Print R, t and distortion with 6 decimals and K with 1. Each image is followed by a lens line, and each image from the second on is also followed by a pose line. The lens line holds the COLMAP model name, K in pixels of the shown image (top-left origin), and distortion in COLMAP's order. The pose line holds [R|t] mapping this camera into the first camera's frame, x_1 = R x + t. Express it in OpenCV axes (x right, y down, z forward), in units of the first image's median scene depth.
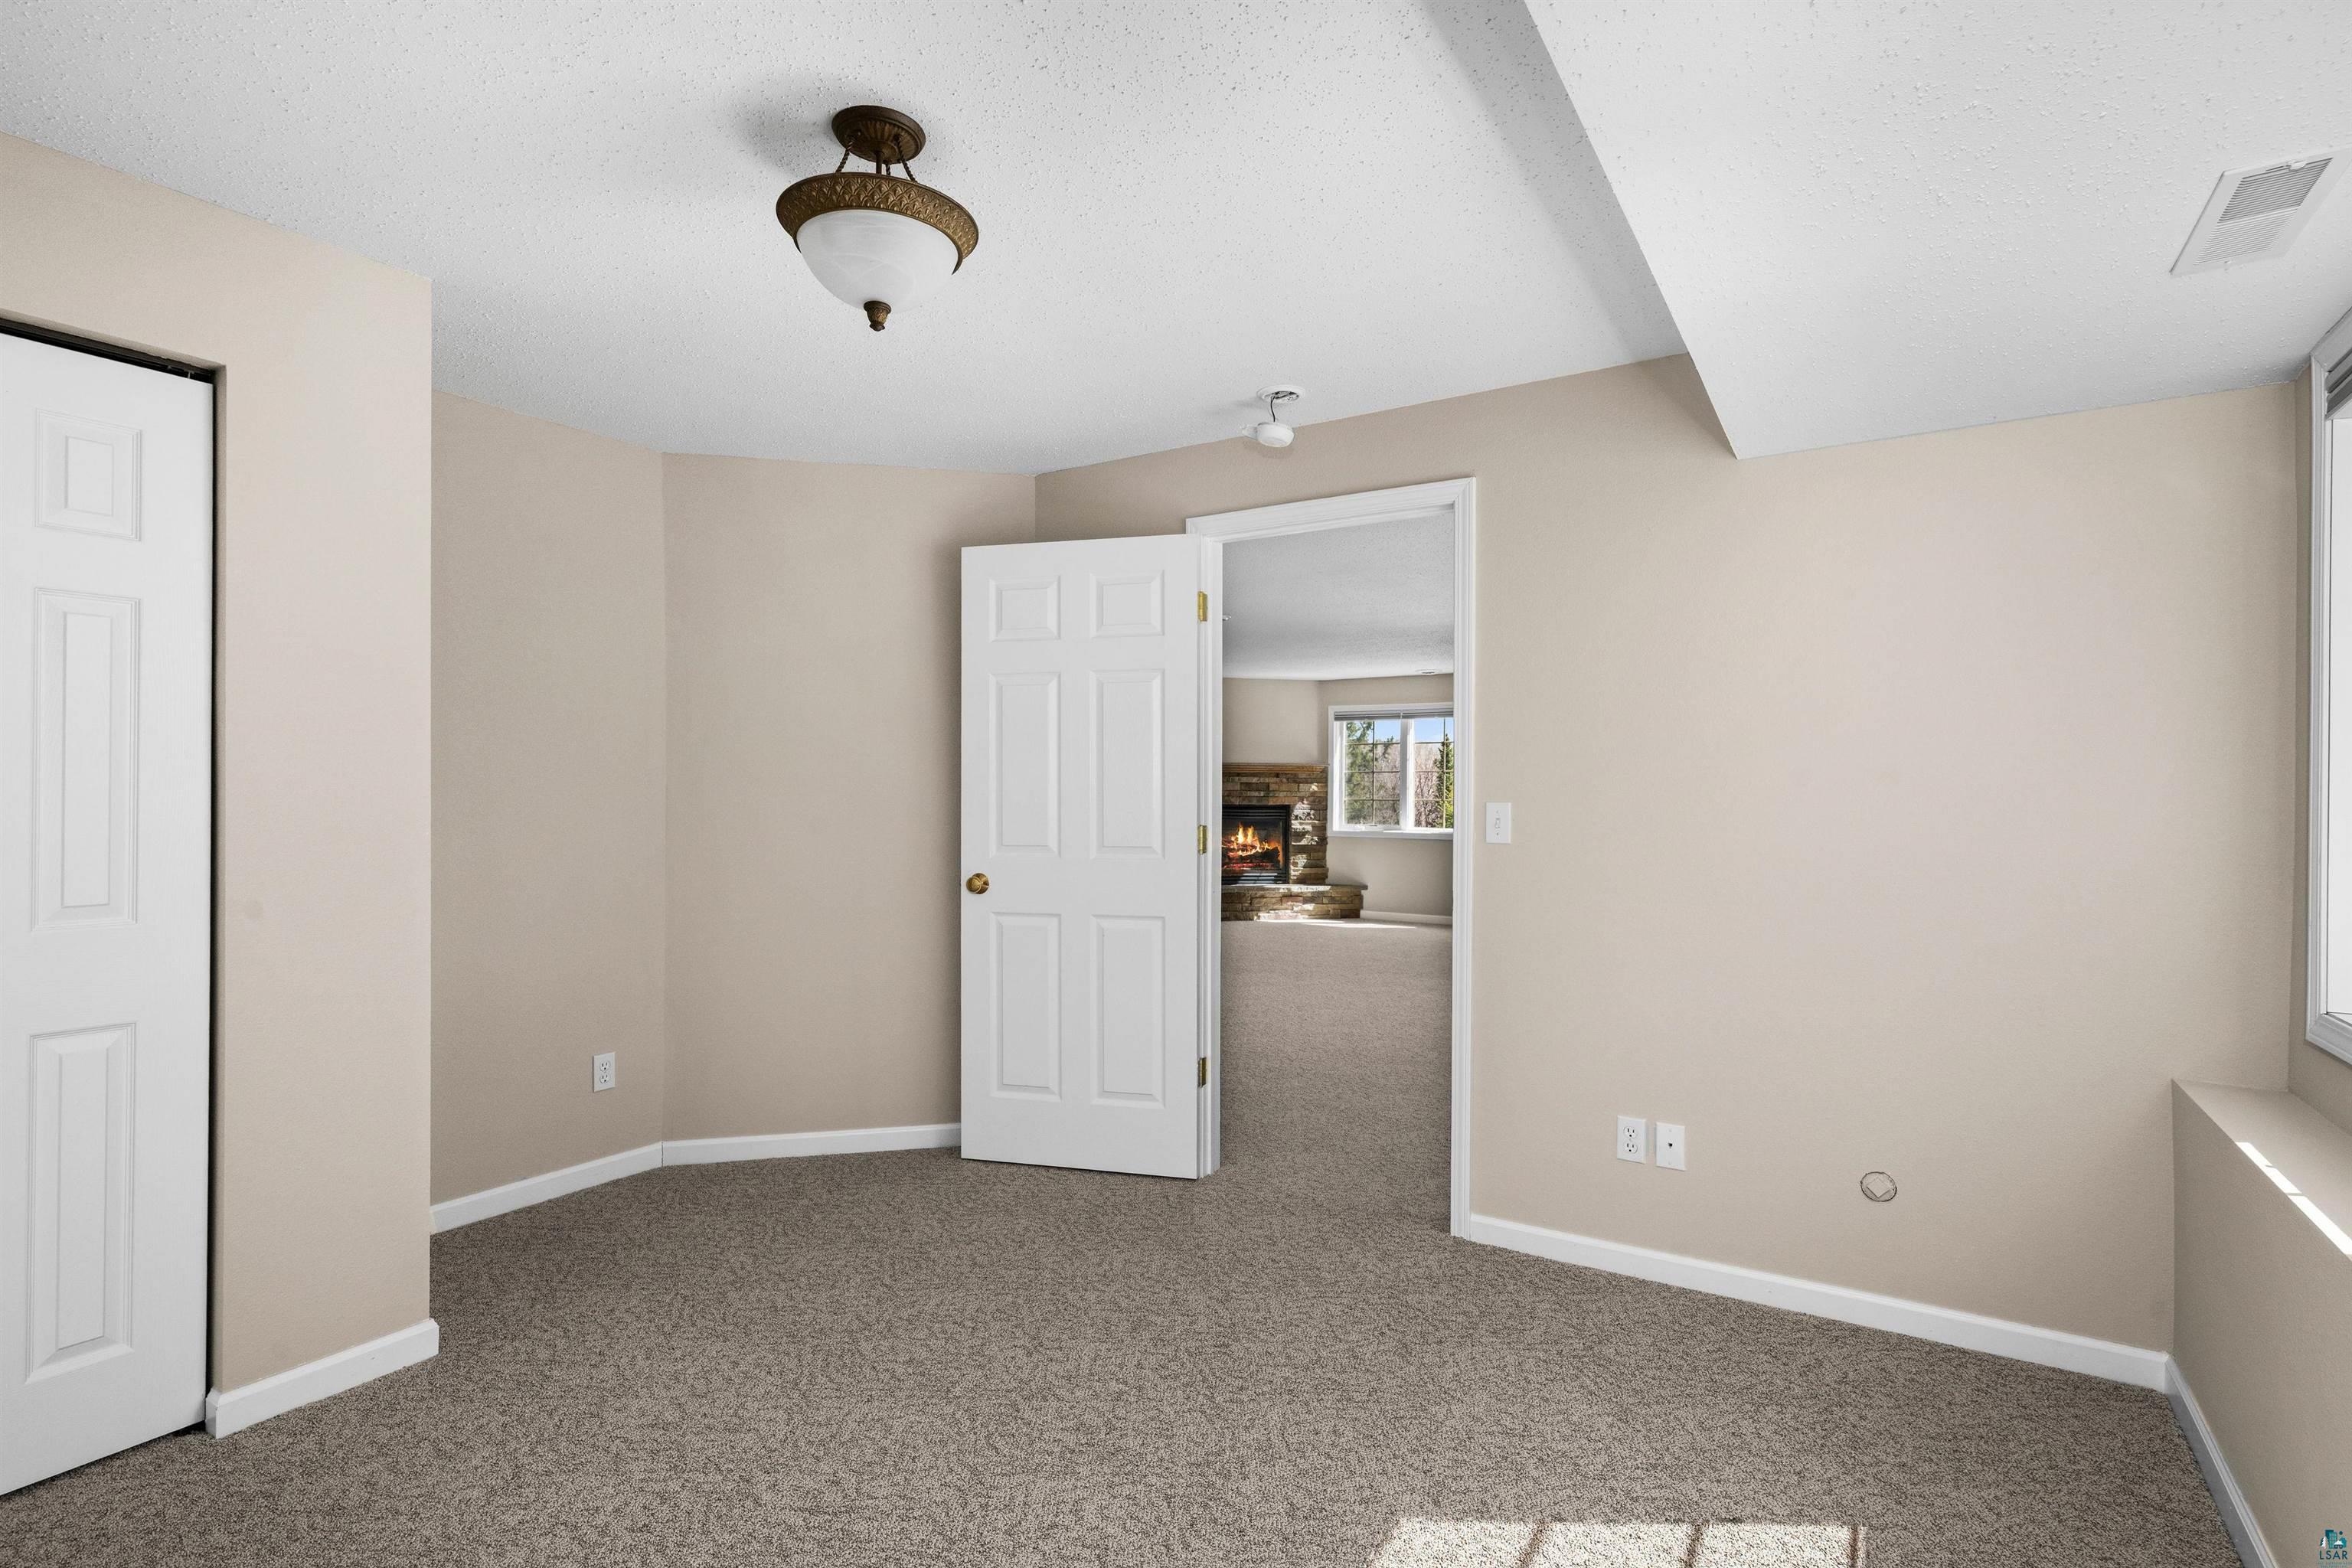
lens RADIAL K [[1125.1, 0, 1176.9], [0, 1125.1, 792.1], [0, 0, 1]] dist [0.000628, 0.000435]
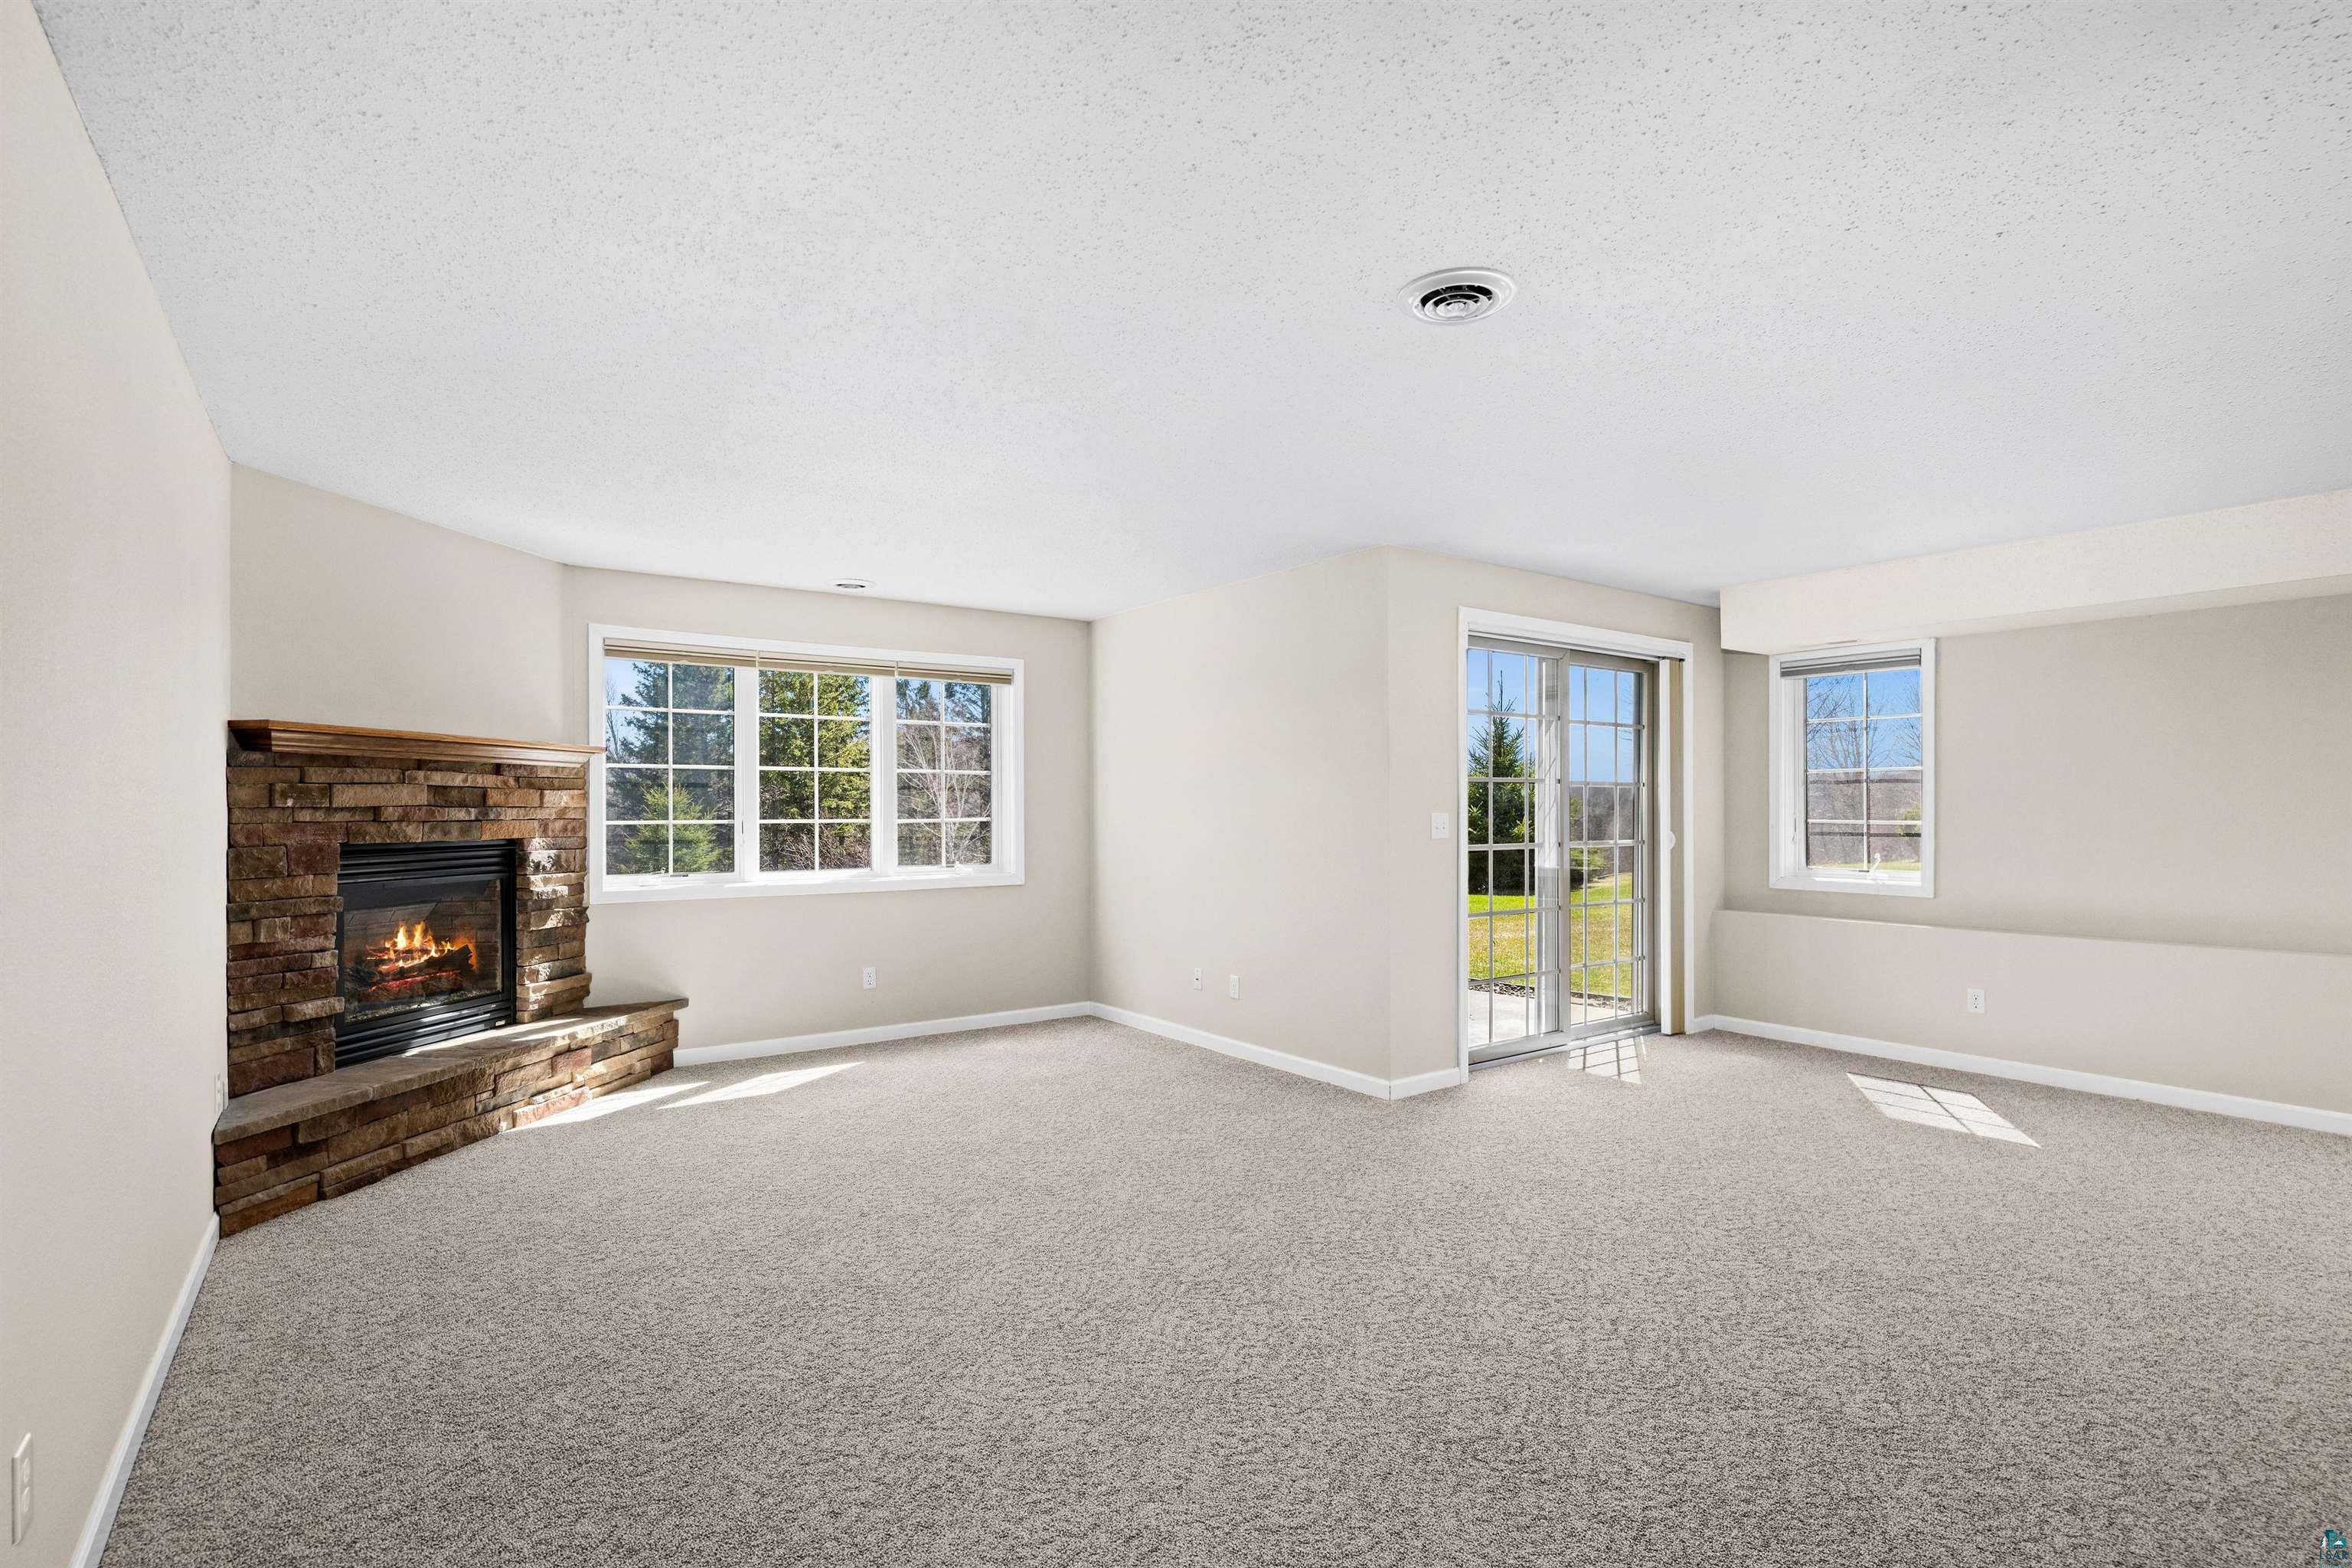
lens RADIAL K [[1125.1, 0, 1176.9], [0, 1125.1, 792.1], [0, 0, 1]] dist [0.000628, 0.000435]
pose [[0.371575, 0.007418, 0.928373, -0.207137], [0.011173, 0.999860, -0.012461, 0.001429], [-0.928336, 0.015003, 0.371440, 0.610979]]
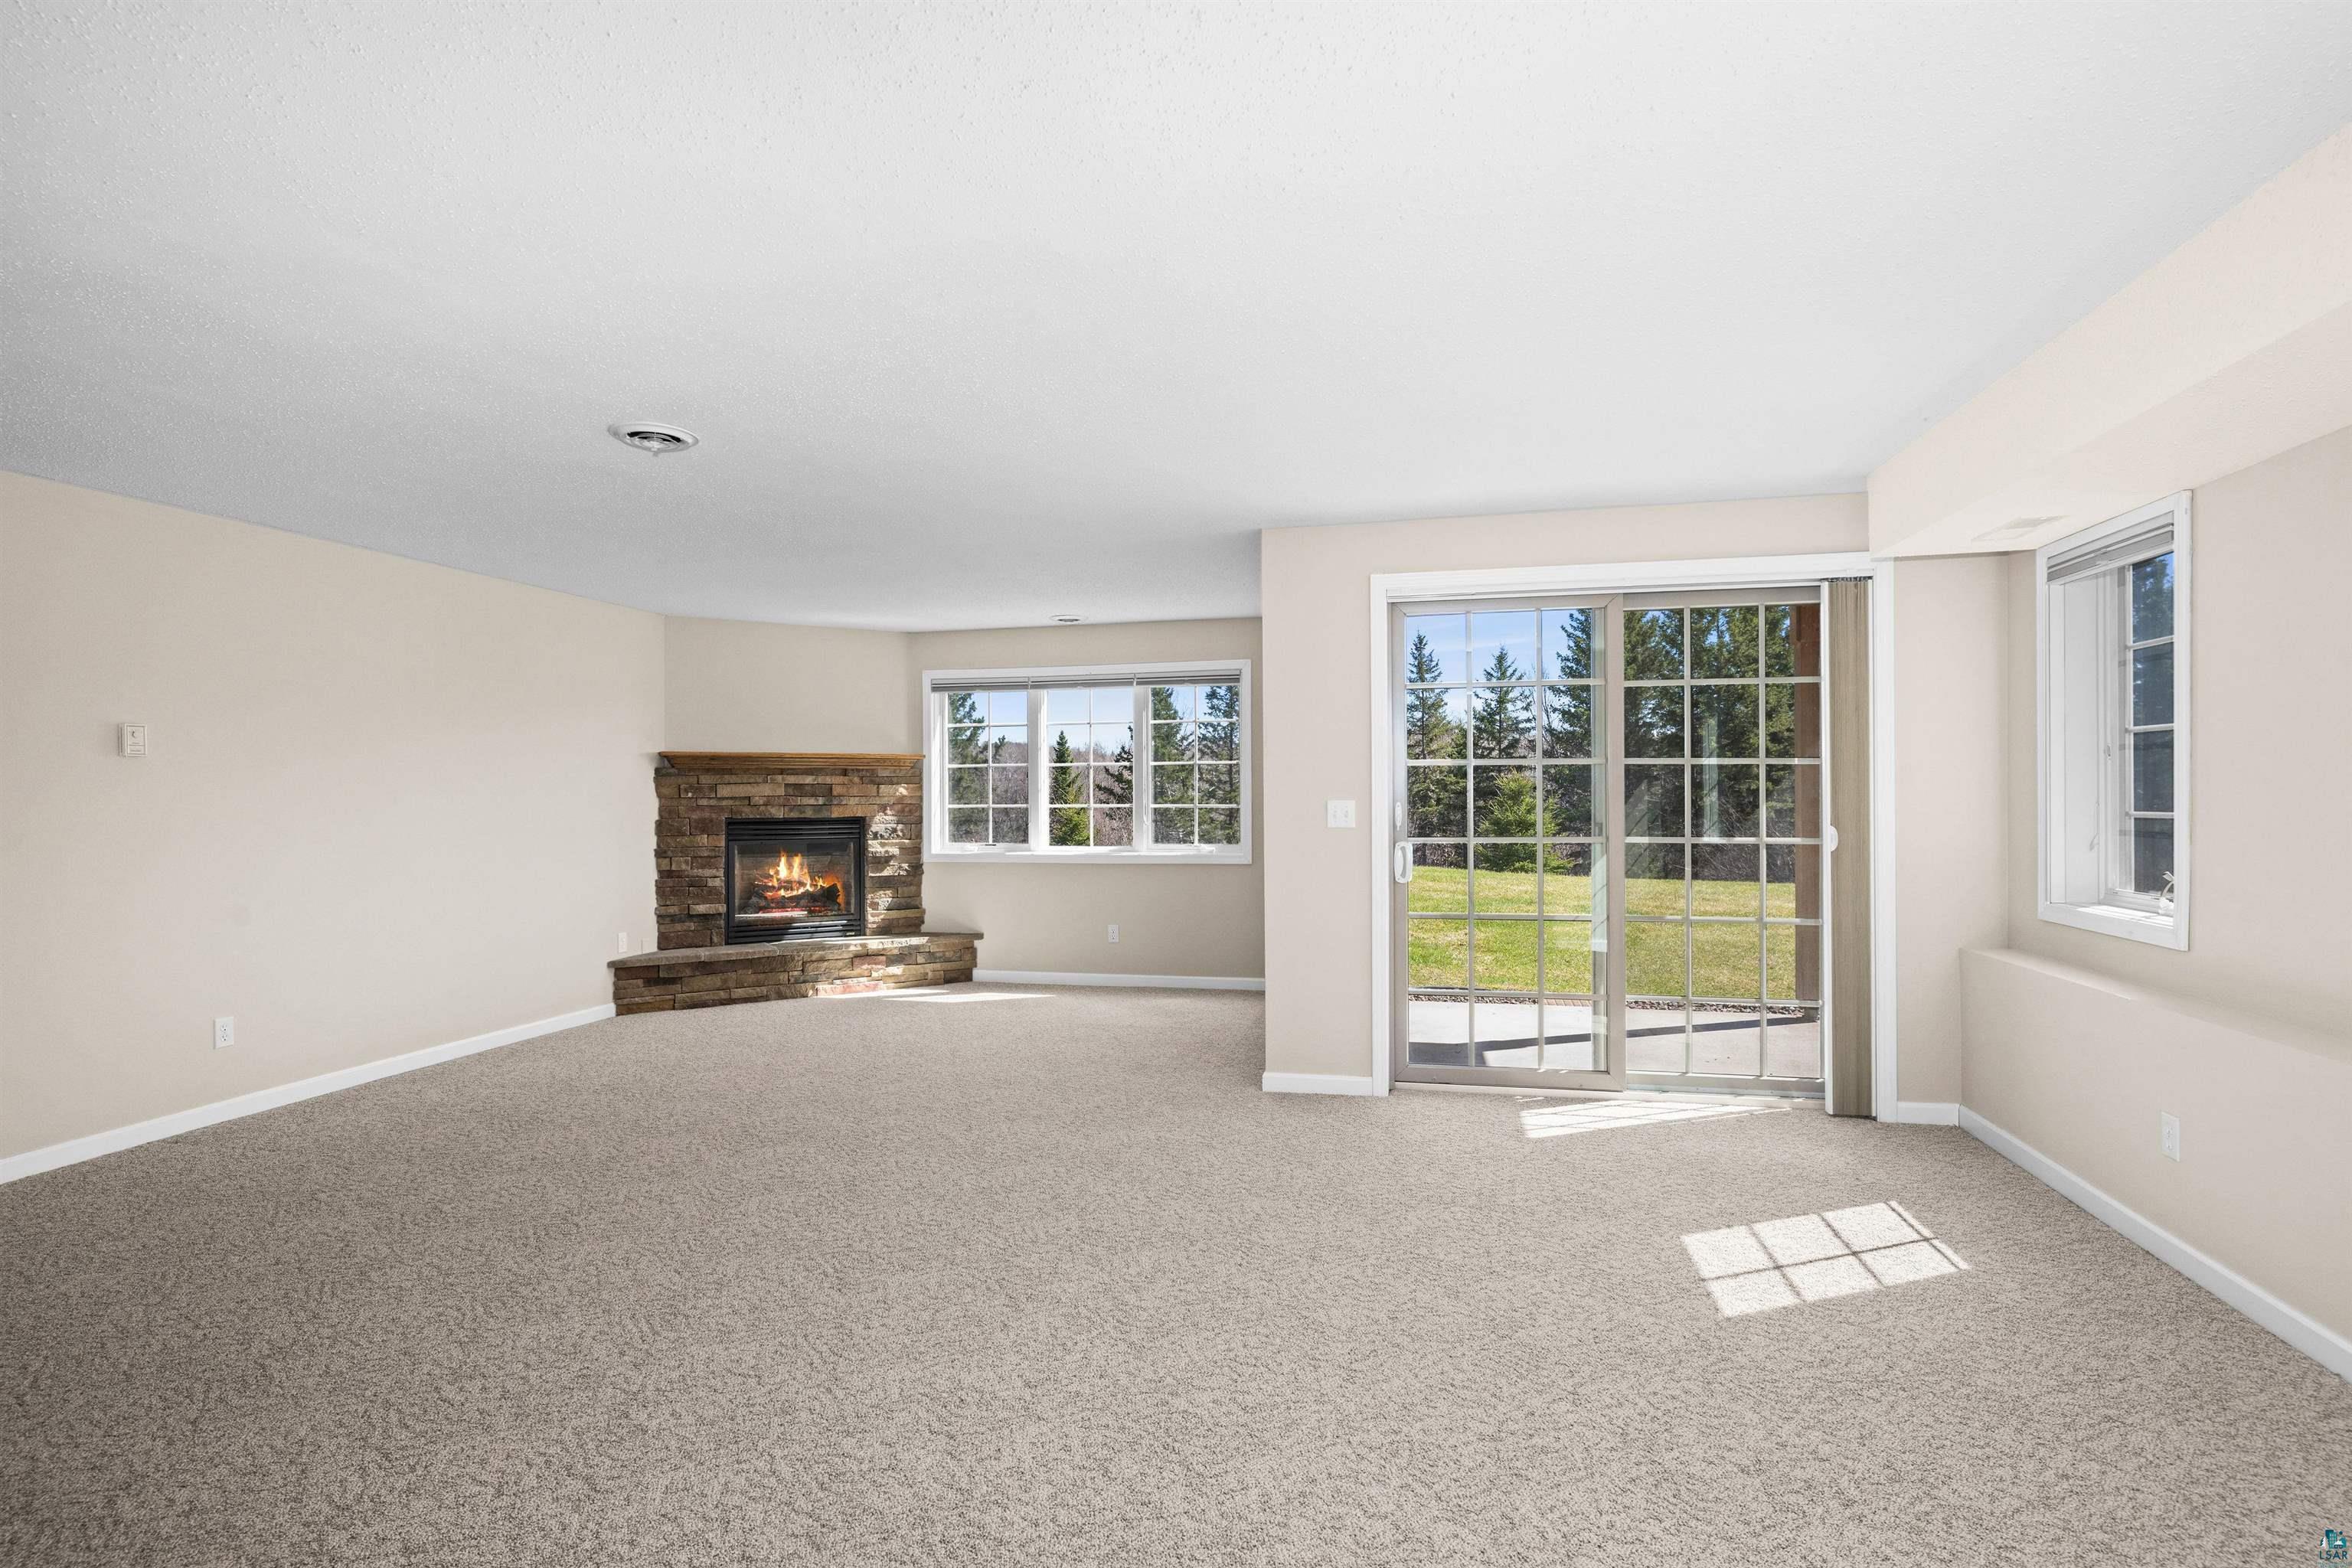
lens RADIAL K [[1156.9, 0, 1176.0], [0, 1156.9, 784.0], [0, 0, 1]] dist [0.000228, 0.000147]
pose [[0.942665, -0.009277, 0.333611, 0.045927], [0.014754, 0.999795, -0.013887, 0.004135], [-0.333413, 0.018013, 0.942609, 0.294904]]
